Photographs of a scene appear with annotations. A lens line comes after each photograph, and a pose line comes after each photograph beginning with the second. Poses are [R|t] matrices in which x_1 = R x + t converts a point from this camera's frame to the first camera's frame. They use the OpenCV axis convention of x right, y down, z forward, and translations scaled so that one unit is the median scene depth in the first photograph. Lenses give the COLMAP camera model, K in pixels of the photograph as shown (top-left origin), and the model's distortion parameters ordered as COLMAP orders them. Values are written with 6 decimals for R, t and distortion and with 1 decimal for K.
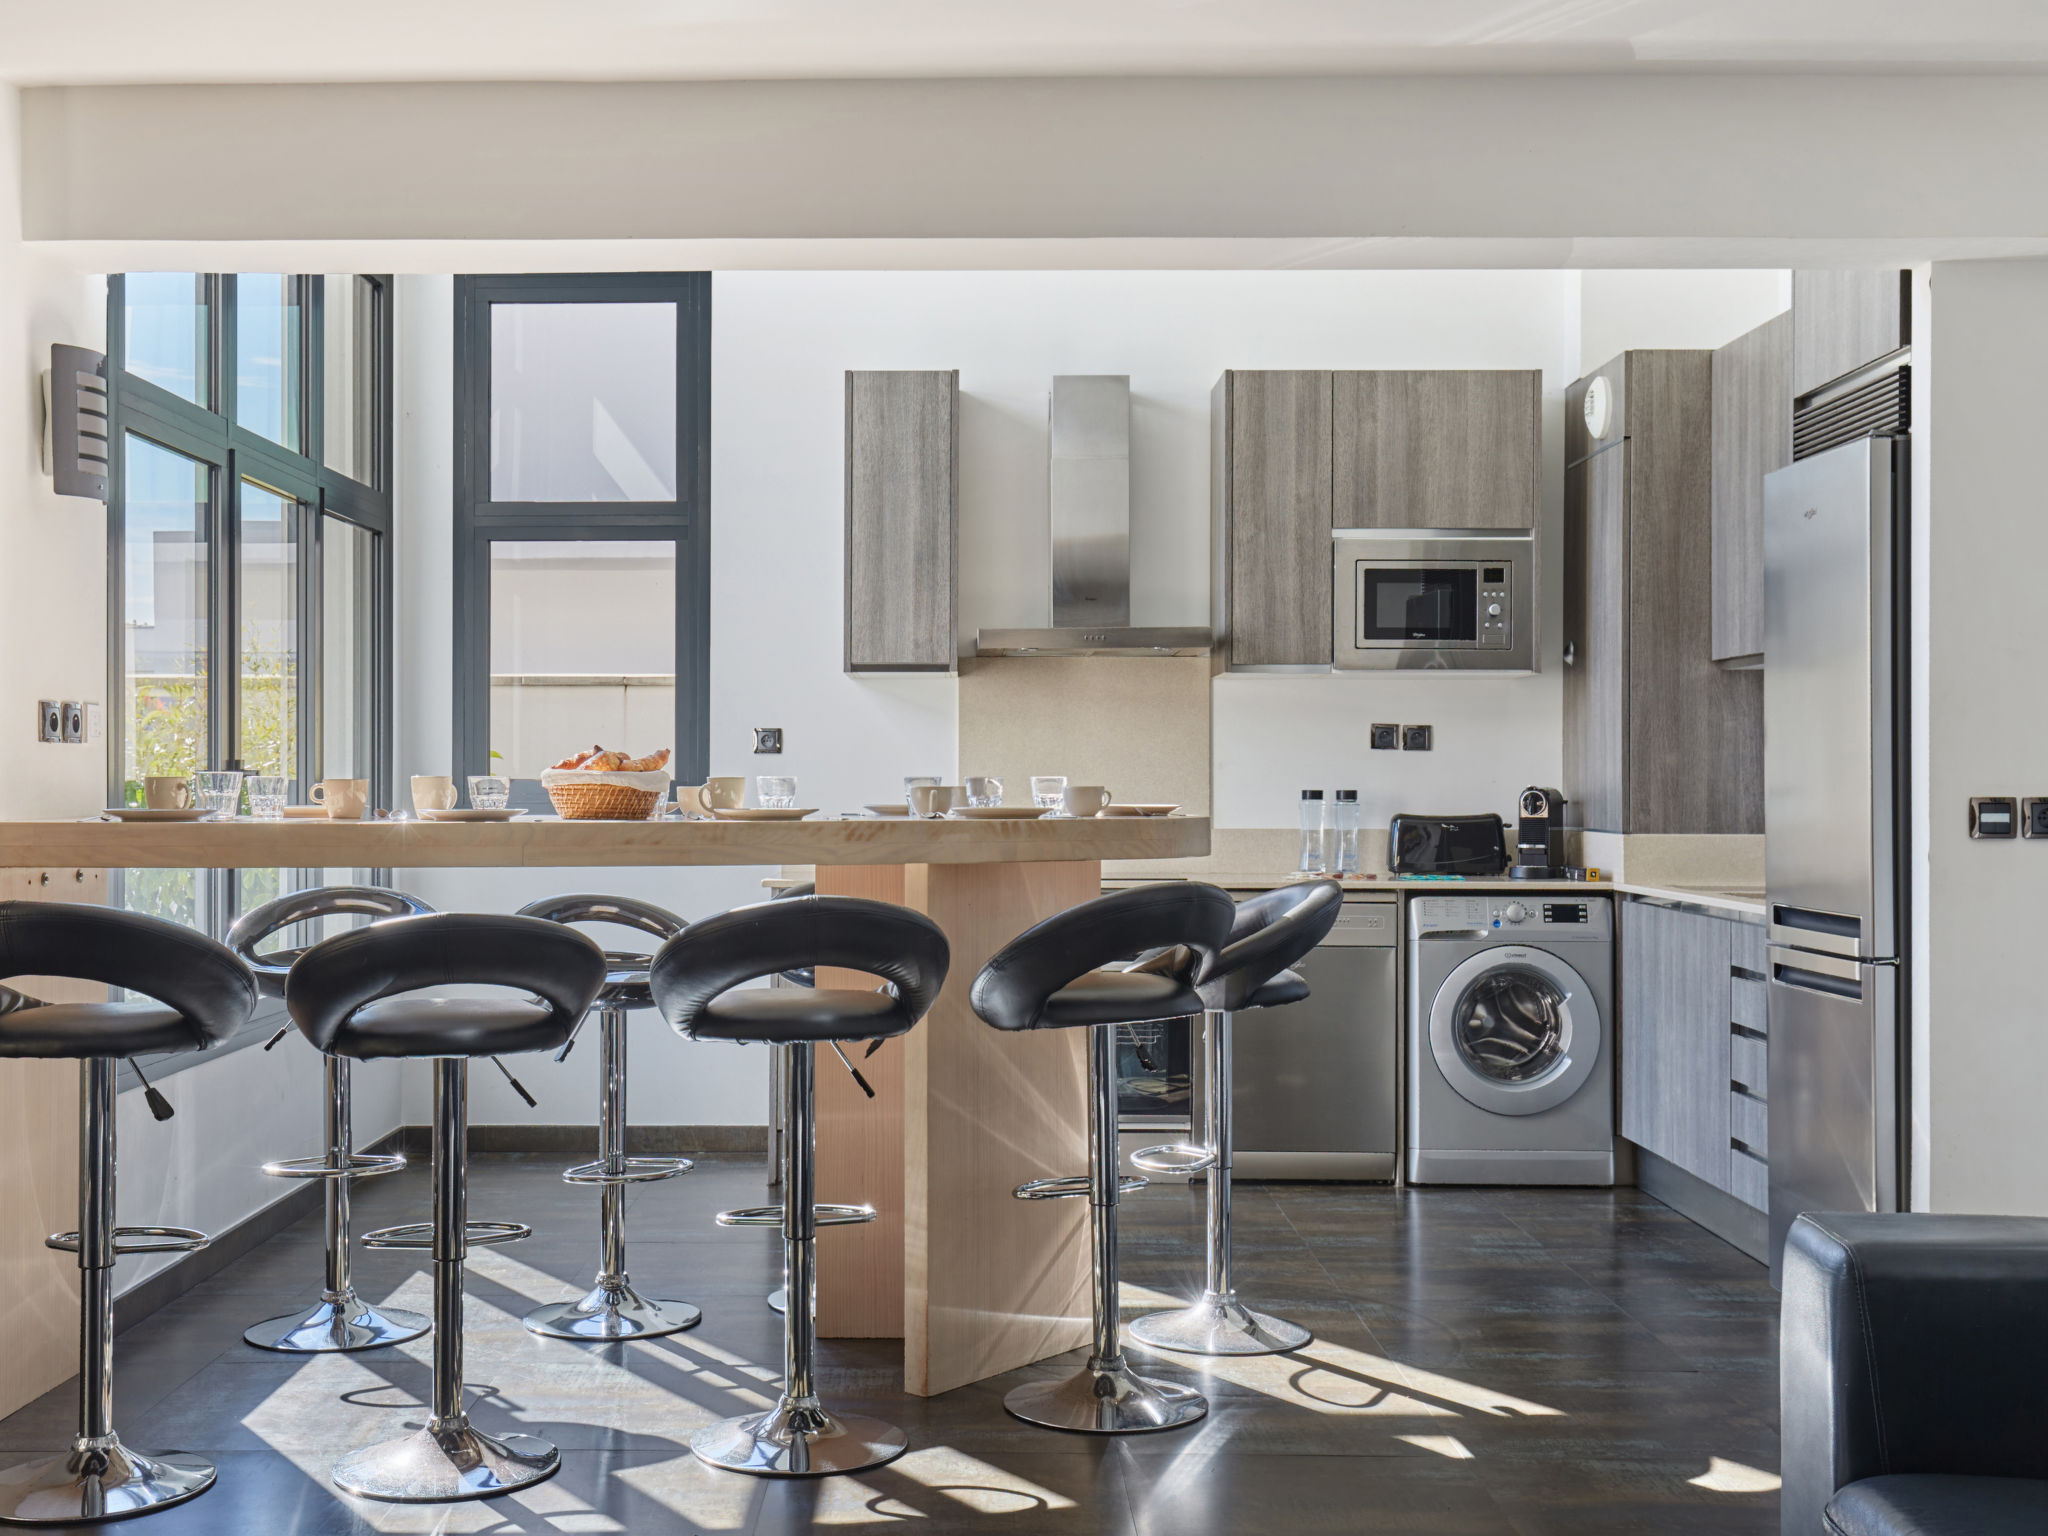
lens RADIAL K [[1900.8, 0, 1023.6], [0, 1900.8, 760.7], [0, 0, 1]] dist [0.057793, 0.000000]
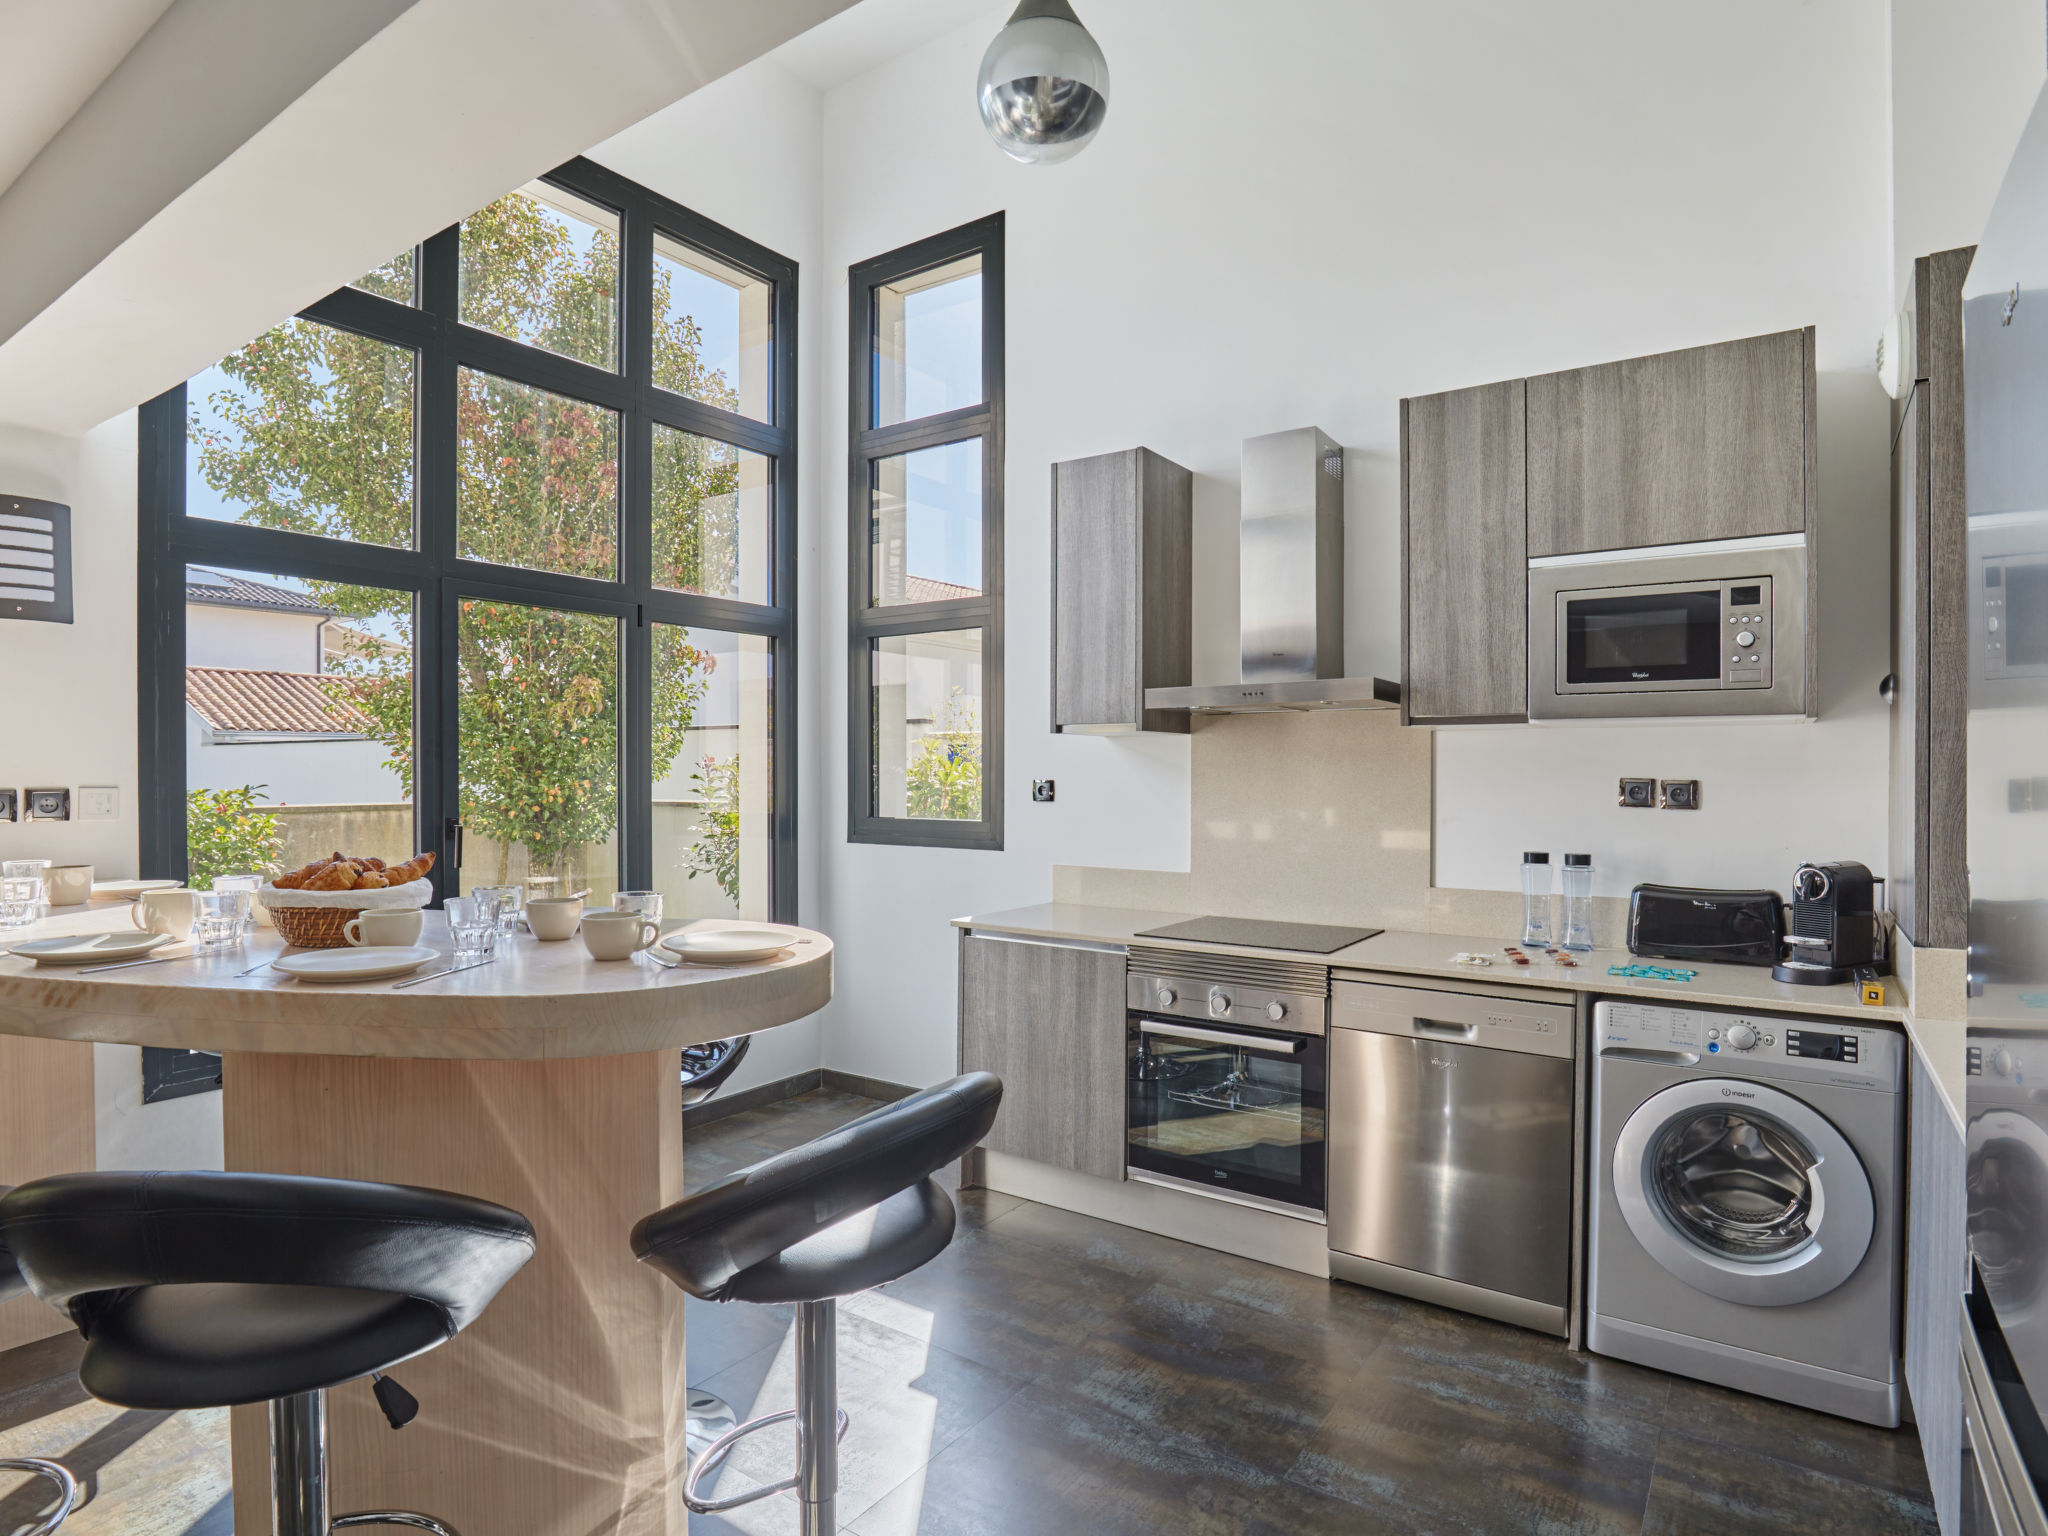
lens RADIAL K [[1079.0, 0, 1023.9], [0, 1079.0, 771.1], [0, 0, 1]] dist [-0.017251, -0.000100]
pose [[0.836383, -0.000526, -0.548145, 0.238795], [0.001926, 0.999996, 0.001978, -0.025713], [0.548142, -0.002710, 0.836381, 0.463412]]
